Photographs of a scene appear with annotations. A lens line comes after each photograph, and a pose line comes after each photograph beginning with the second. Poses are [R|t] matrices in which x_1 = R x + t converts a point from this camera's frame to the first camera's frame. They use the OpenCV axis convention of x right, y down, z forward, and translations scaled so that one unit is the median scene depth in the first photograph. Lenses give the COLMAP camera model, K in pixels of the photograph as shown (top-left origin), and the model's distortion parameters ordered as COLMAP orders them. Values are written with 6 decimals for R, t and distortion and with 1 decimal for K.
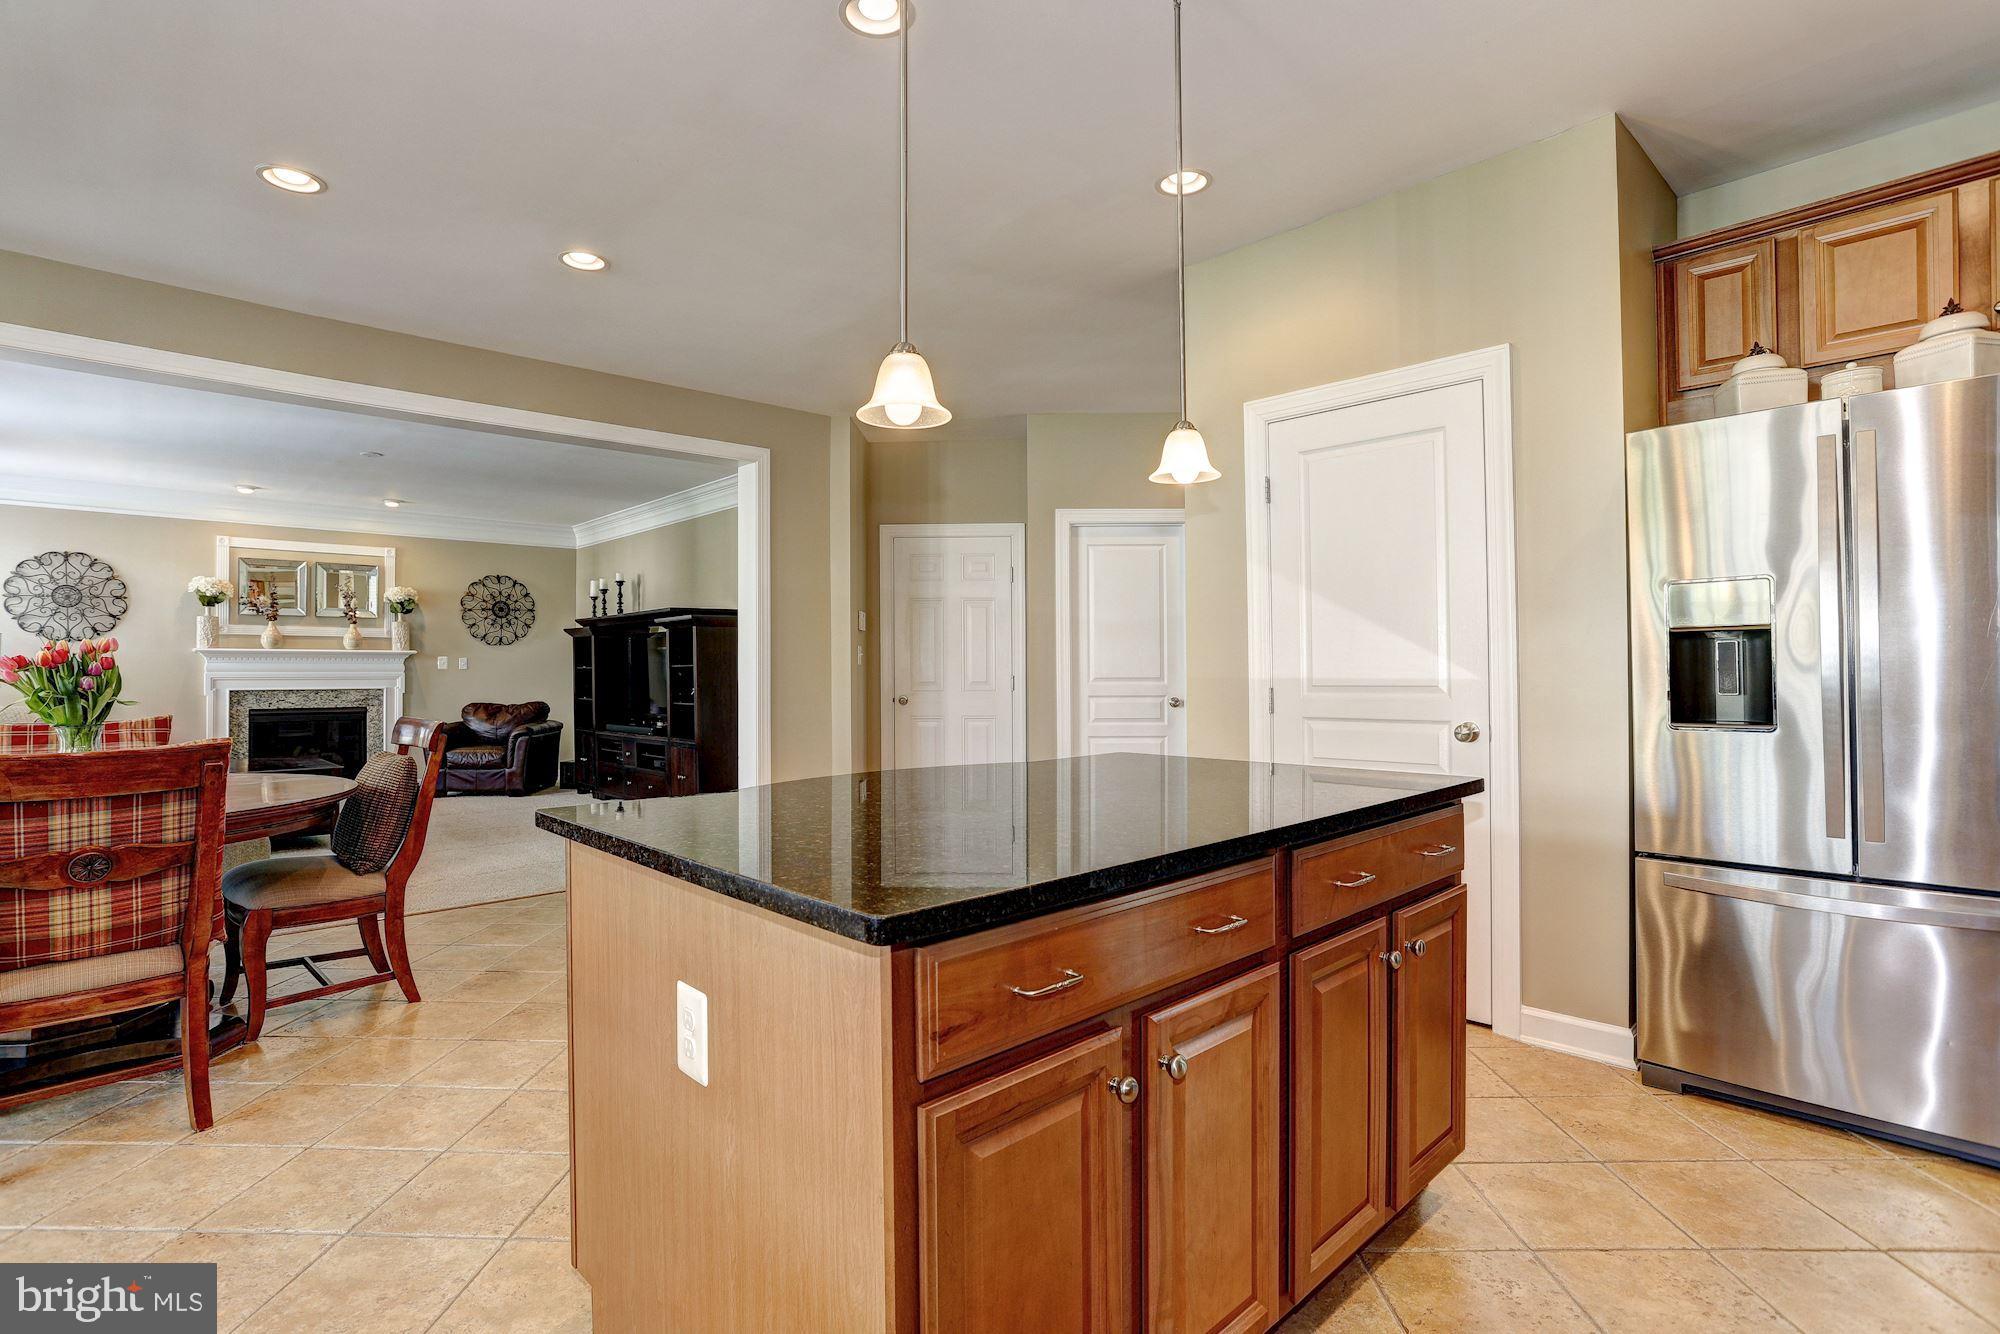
lens RADIAL K [[979.6, 0, 993.6], [0, 979.6, 661.7], [0, 0, 1]] dist [-0.053337, 0.021951]
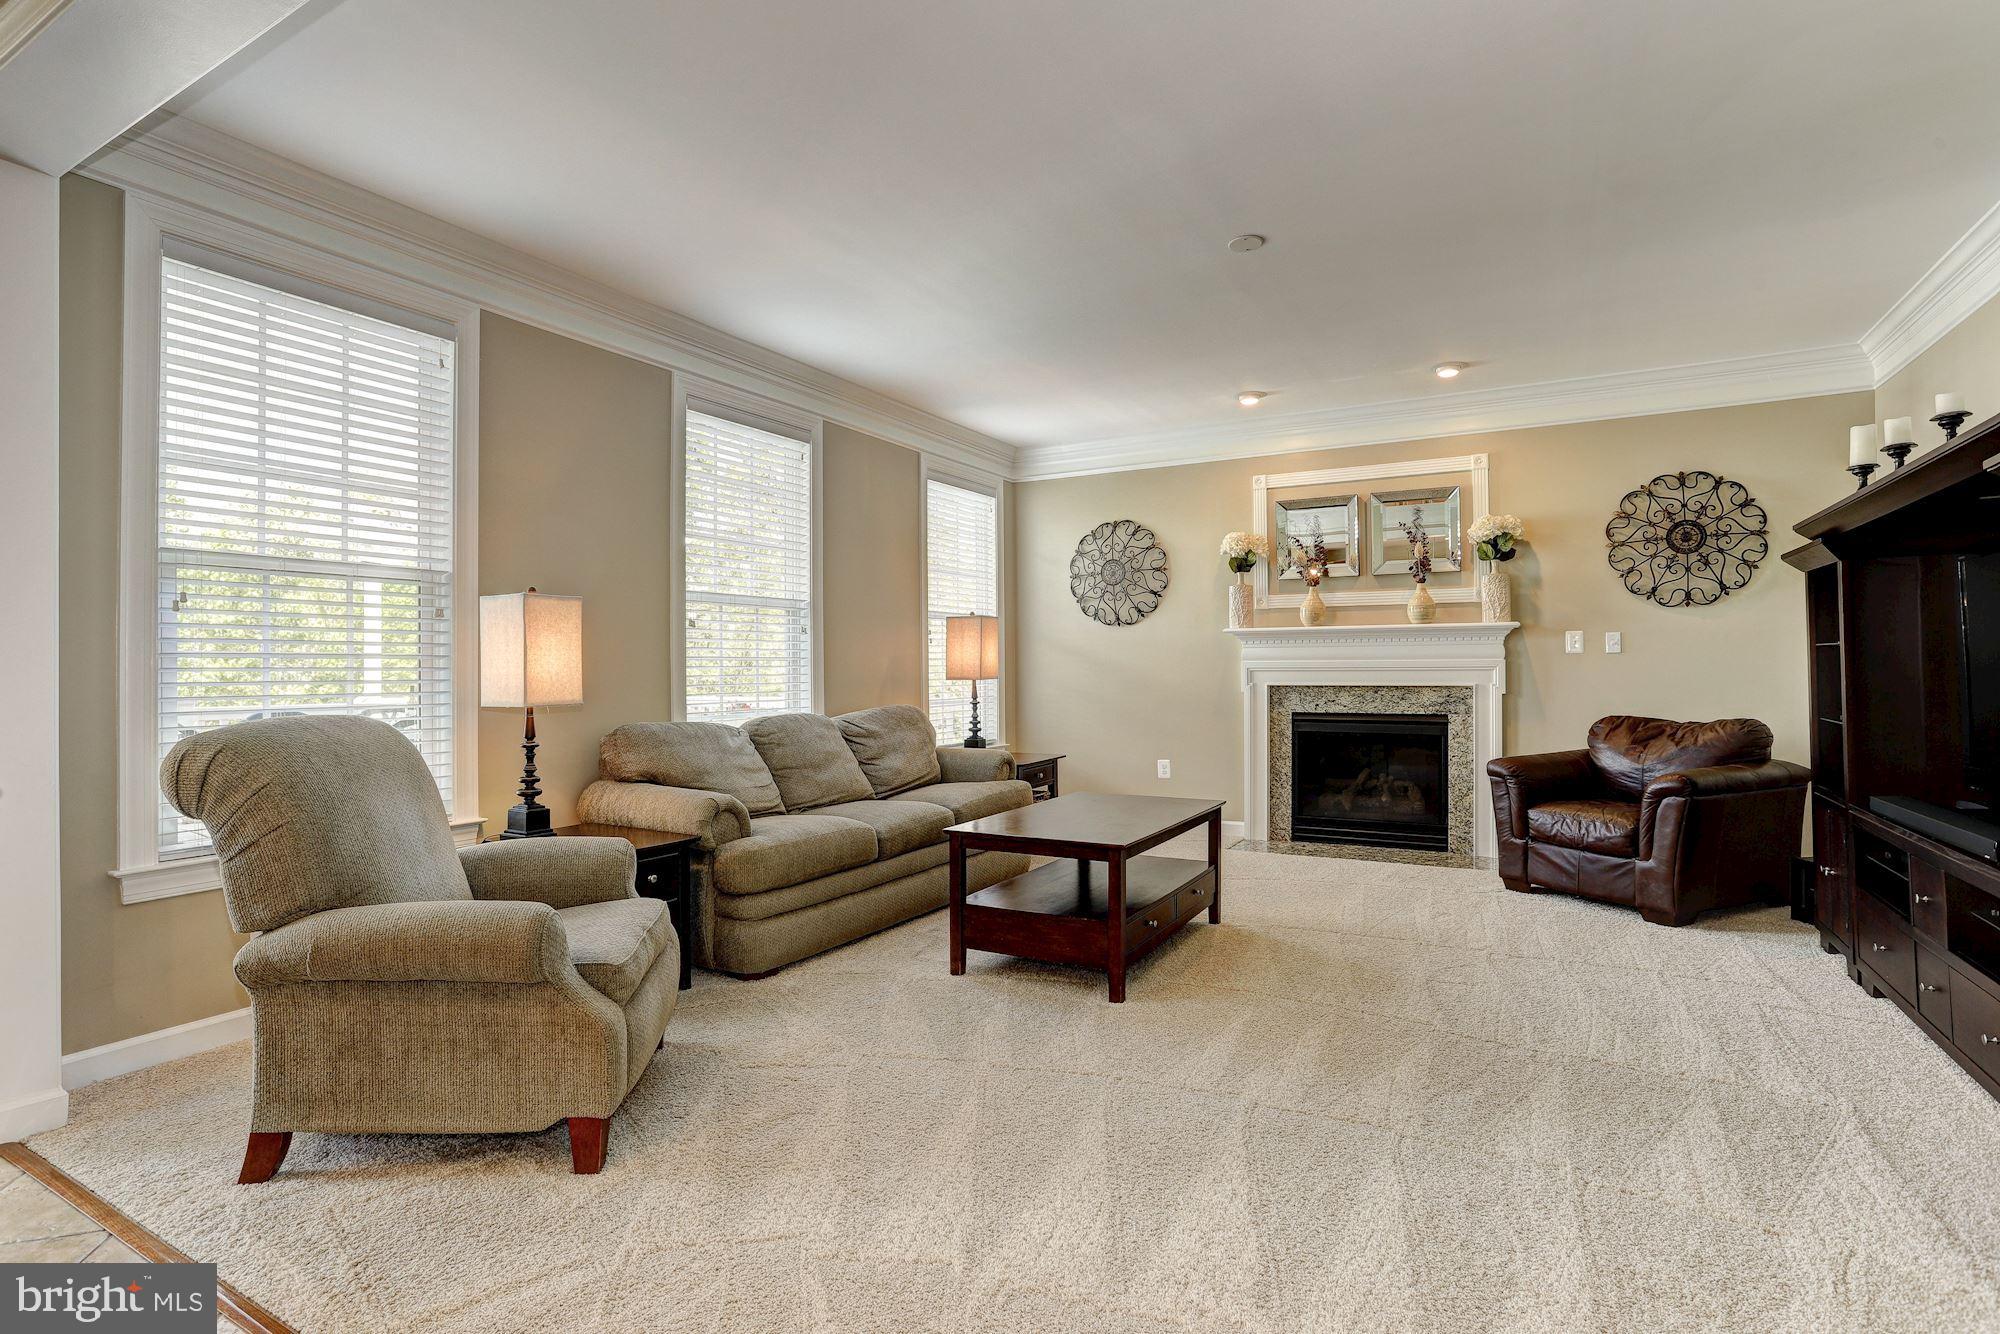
lens RADIAL K [[979.6, 0, 990.3], [0, 979.6, 657.2], [0, 0, 1]] dist [-0.053337, 0.021951]
pose [[0.294406, -0.008921, -0.955639, -0.143191], [0.013568, 0.999895, -0.005154, 0.008921], [0.955584, -0.011448, 0.294496, 0.544396]]
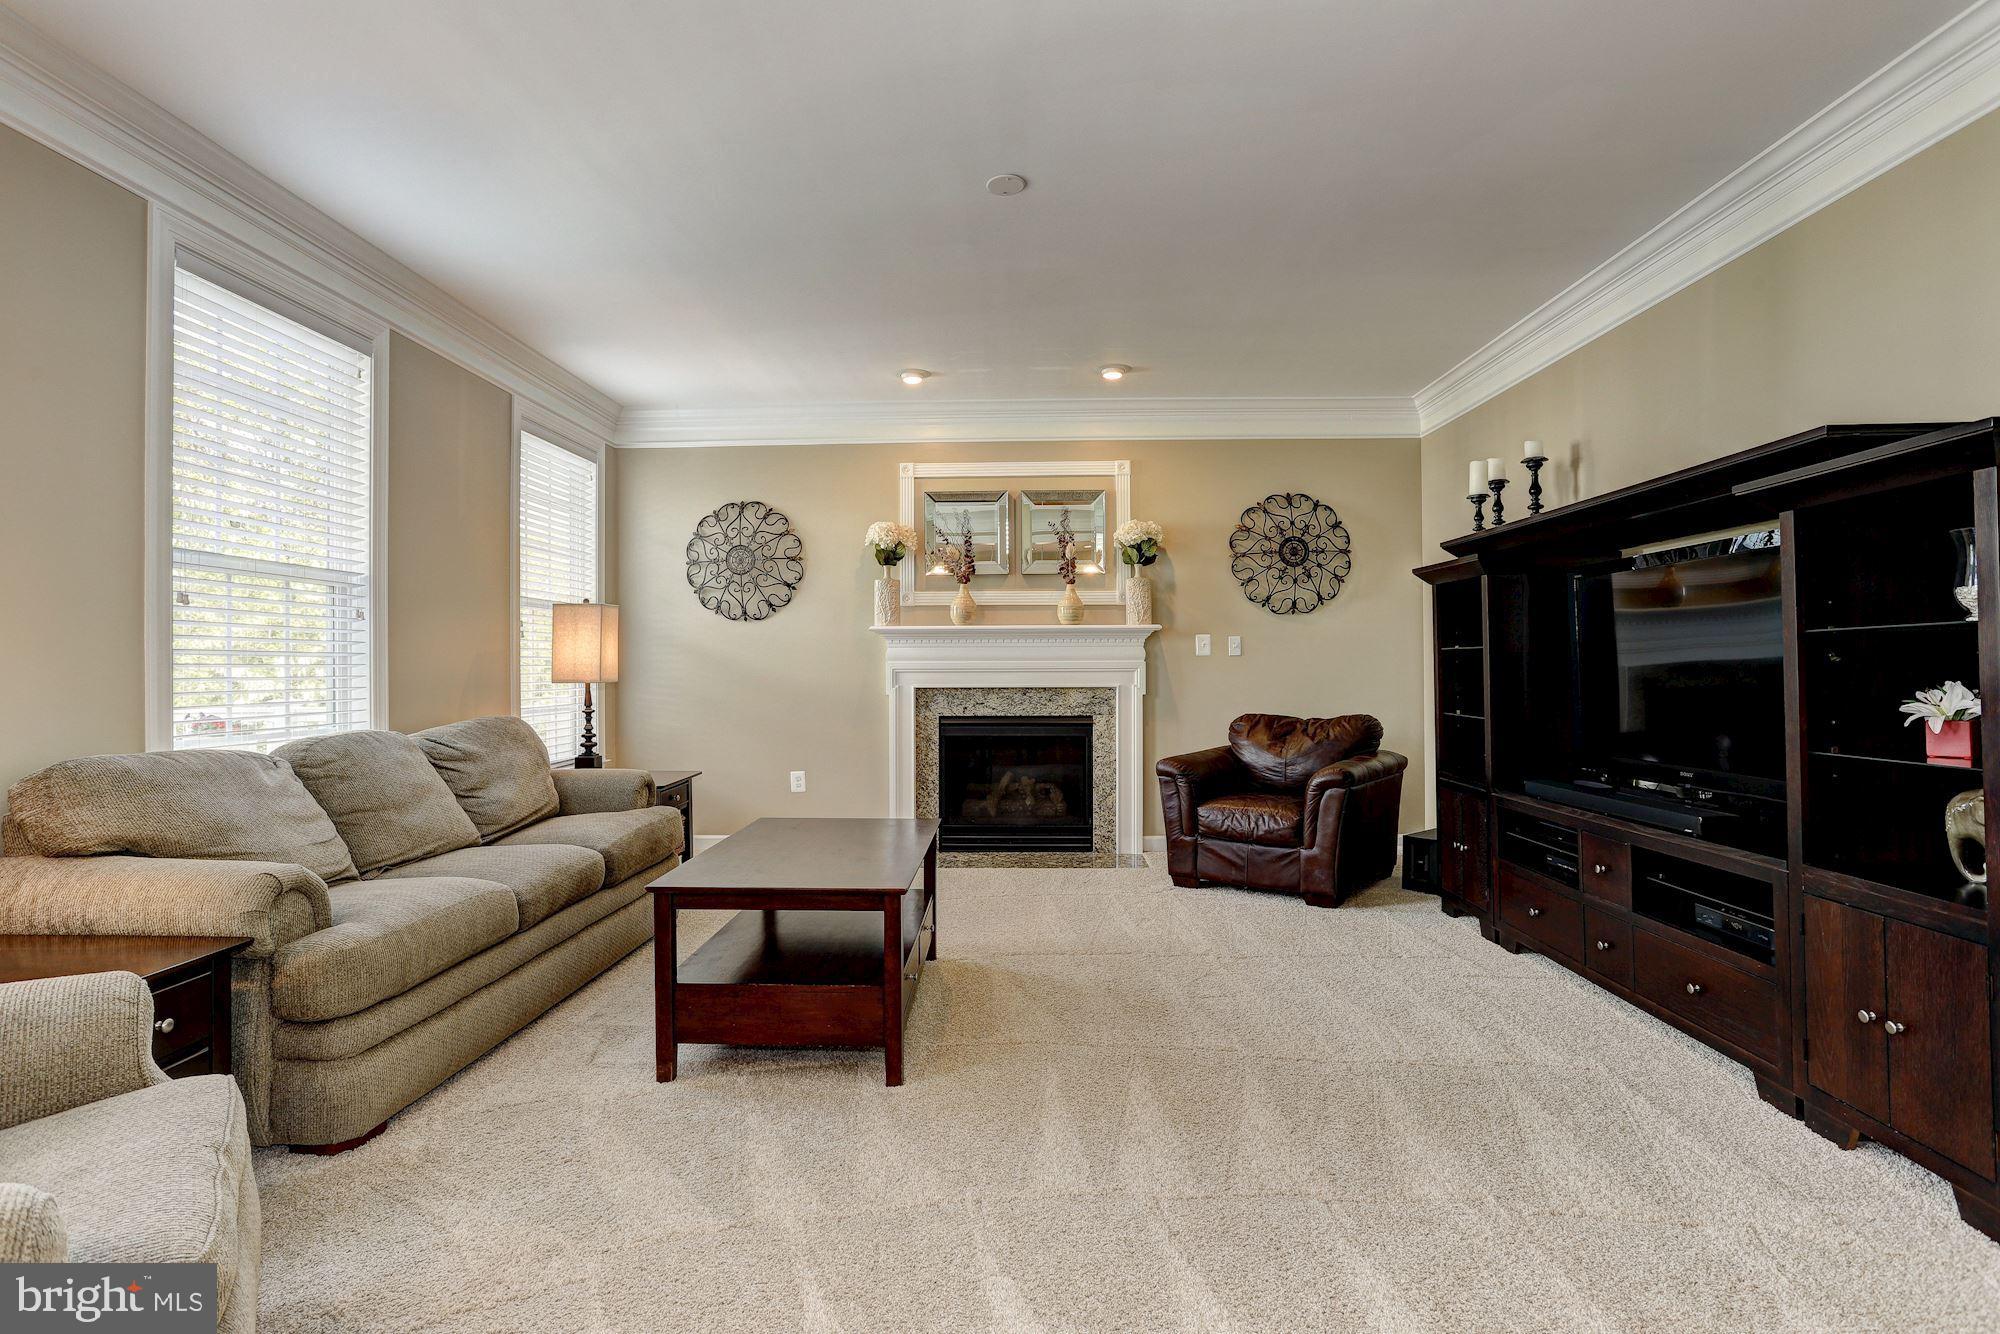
lens RADIAL K [[979.6, 0, 988.5], [0, 979.6, 657.0], [0, 0, 1]] dist [-0.053337, 0.021951]
pose [[0.705935, -0.007893, -0.708232, -0.251718], [0.008561, 0.999960, -0.002610, 0.009729], [0.708224, -0.004220, 0.705975, 0.510835]]
